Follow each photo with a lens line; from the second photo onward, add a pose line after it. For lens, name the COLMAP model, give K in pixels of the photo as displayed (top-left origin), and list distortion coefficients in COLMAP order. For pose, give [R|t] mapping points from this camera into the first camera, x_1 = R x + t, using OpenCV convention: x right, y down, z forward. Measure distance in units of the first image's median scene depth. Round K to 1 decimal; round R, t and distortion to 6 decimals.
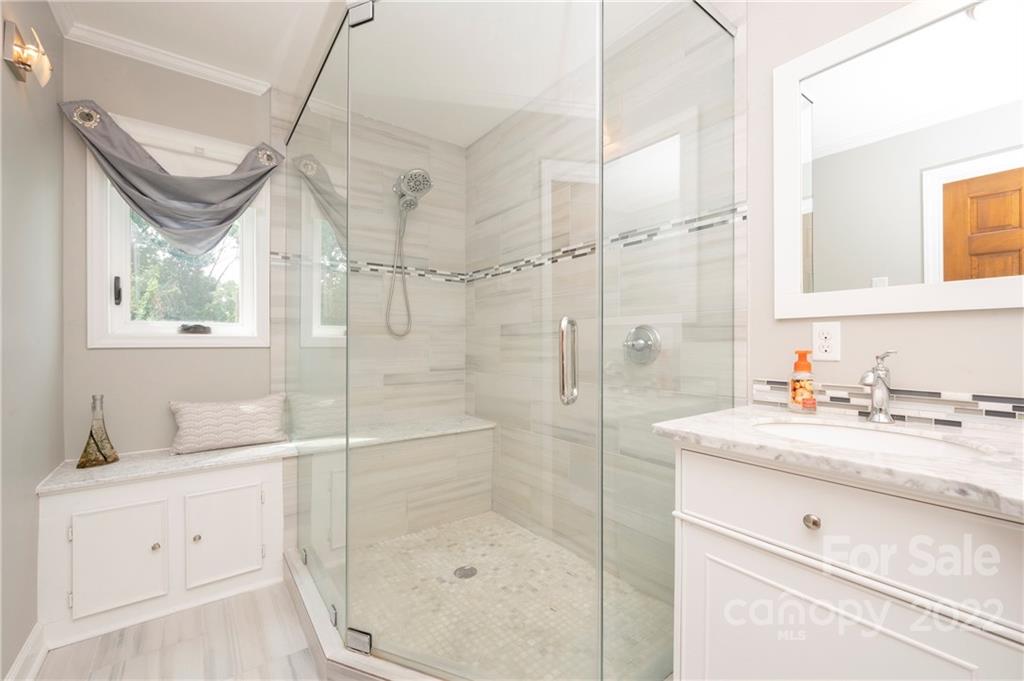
lens RADIAL K [[418.1, 0, 514.3], [0, 418.1, 341.2], [0, 0, 1]] dist [-0.002920, 0.000455]
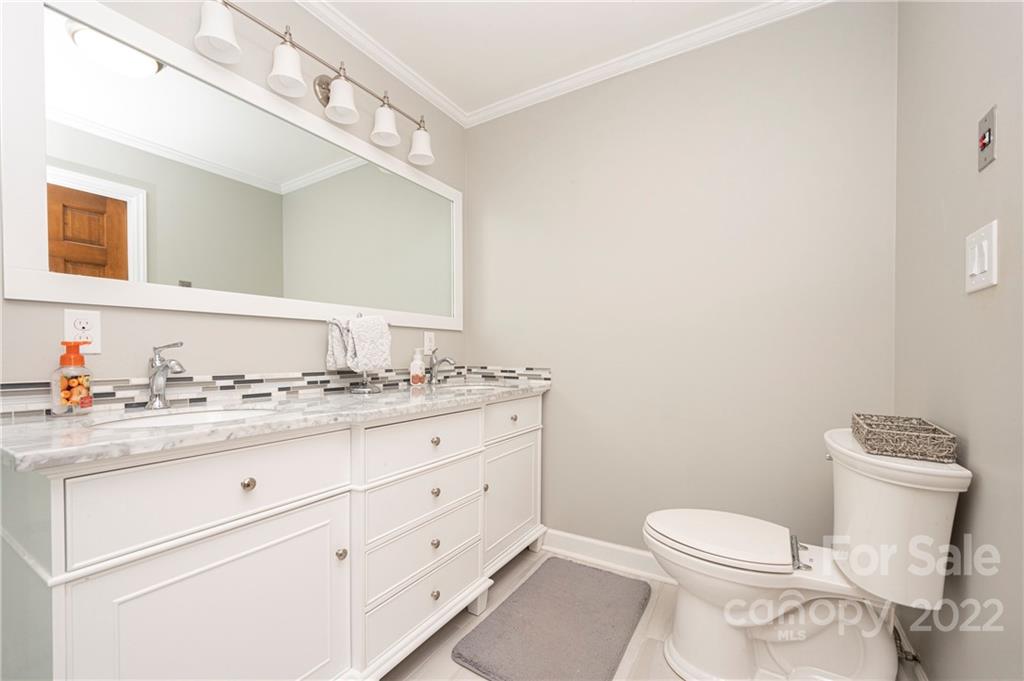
lens RADIAL K [[418.1, 0, 518.2], [0, 418.1, 357.5], [0, 0, 1]] dist [-0.002920, 0.000455]
pose [[-0.378664, -0.006617, 0.925511, -0.493094], [-0.003316, 0.999978, 0.005792, 0.055082], [-0.925528, -0.000876, -0.378677, 0.573466]]
